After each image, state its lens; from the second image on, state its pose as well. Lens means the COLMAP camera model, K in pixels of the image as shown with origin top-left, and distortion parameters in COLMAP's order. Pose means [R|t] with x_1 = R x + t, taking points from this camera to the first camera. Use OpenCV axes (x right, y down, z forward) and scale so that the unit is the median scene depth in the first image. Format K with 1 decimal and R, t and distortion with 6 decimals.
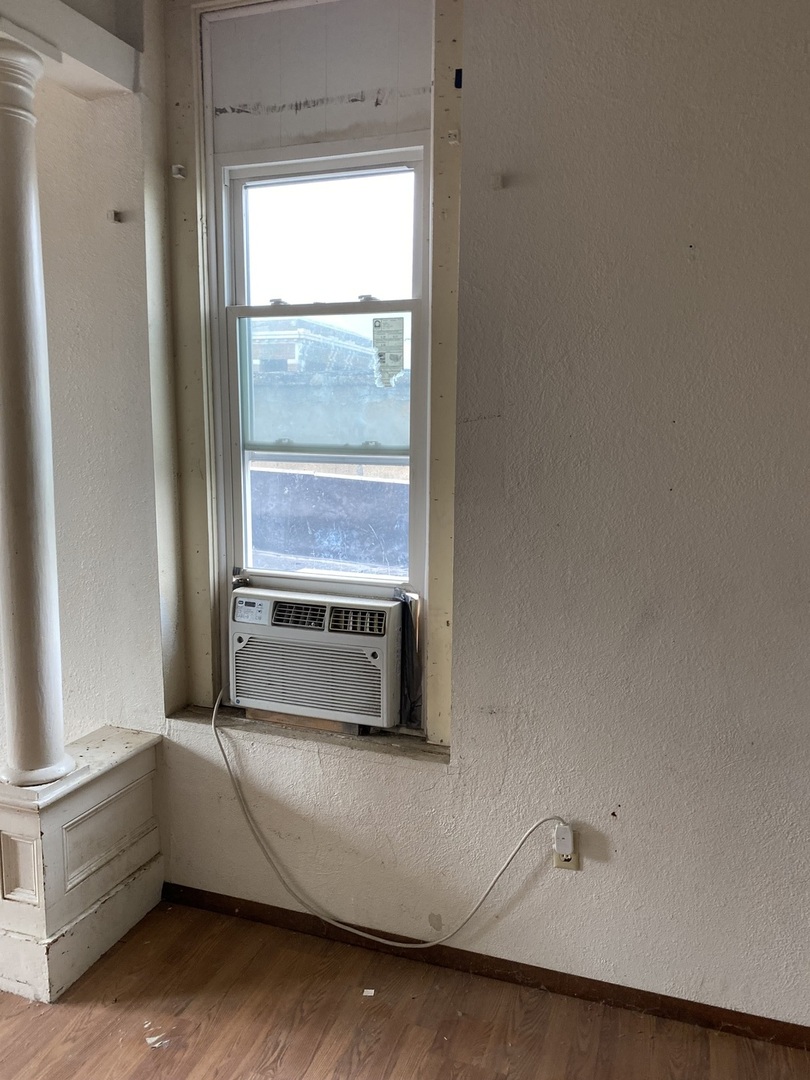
lens RADIAL K [[823.9, 0, 405.2], [0, 823.9, 539.6], [0, 0, 1]] dist [0.012966, 0.002456]
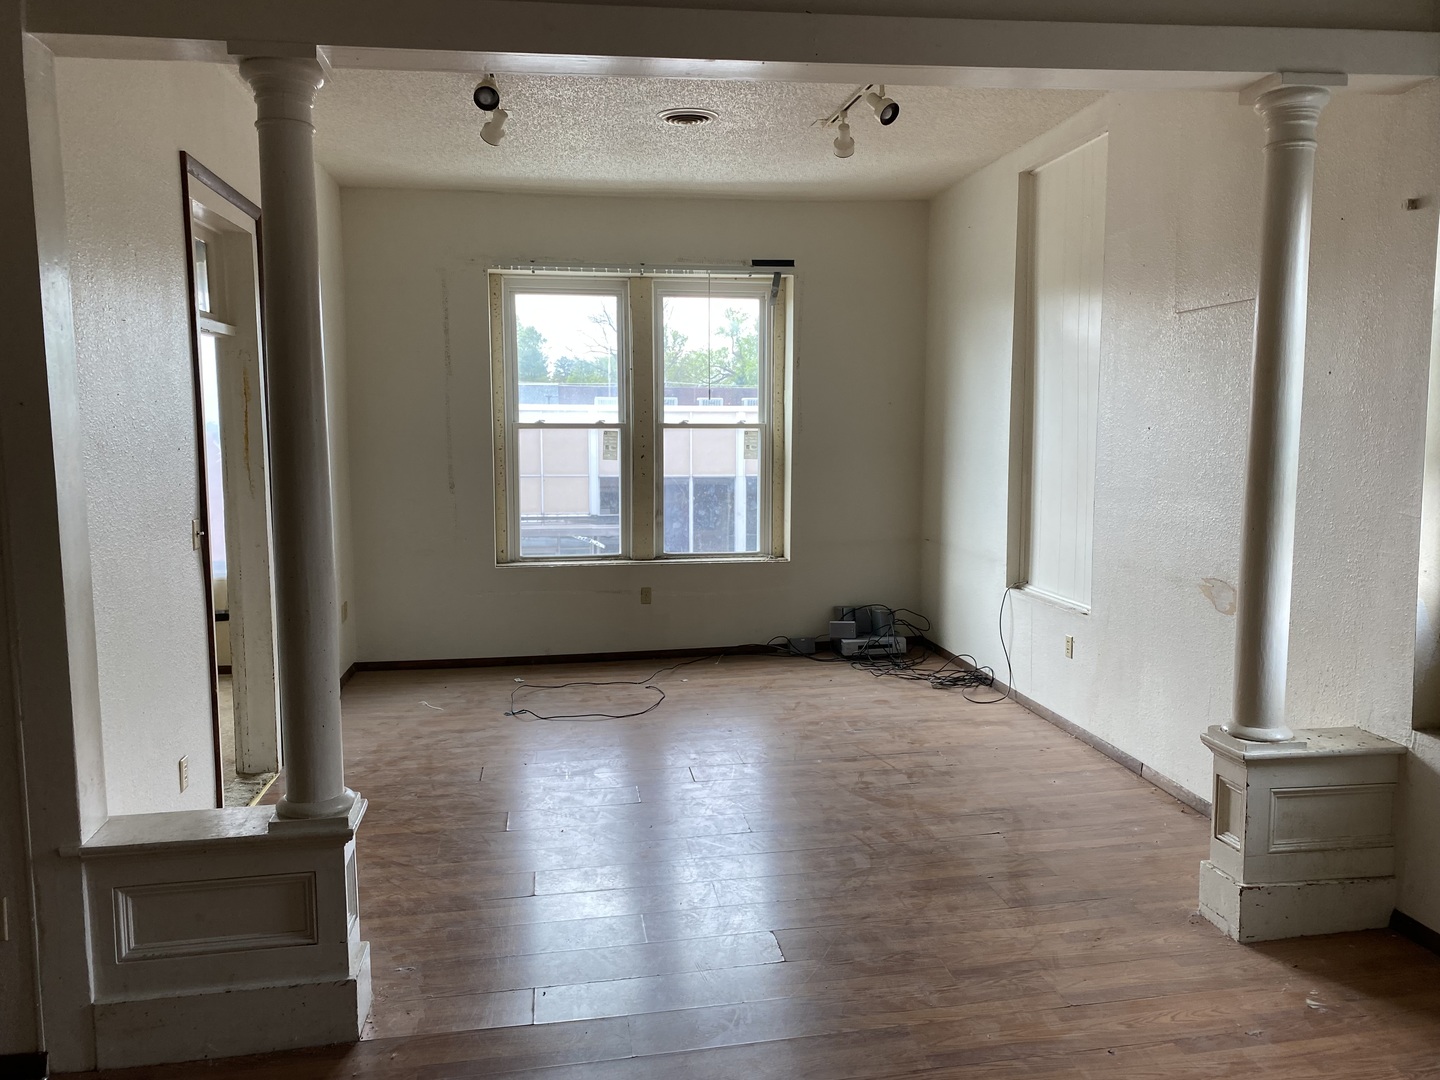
lens RADIAL K [[1098.5, 0, 721.2], [0, 1098.5, 539.8], [0, 0, 1]] dist [0.012966, 0.002456]
pose [[0.478429, 0.086332, -0.873872, 0.465098], [-0.113641, 0.992874, 0.035872, 0.055305], [0.870742, 0.082145, 0.484831, -0.340094]]
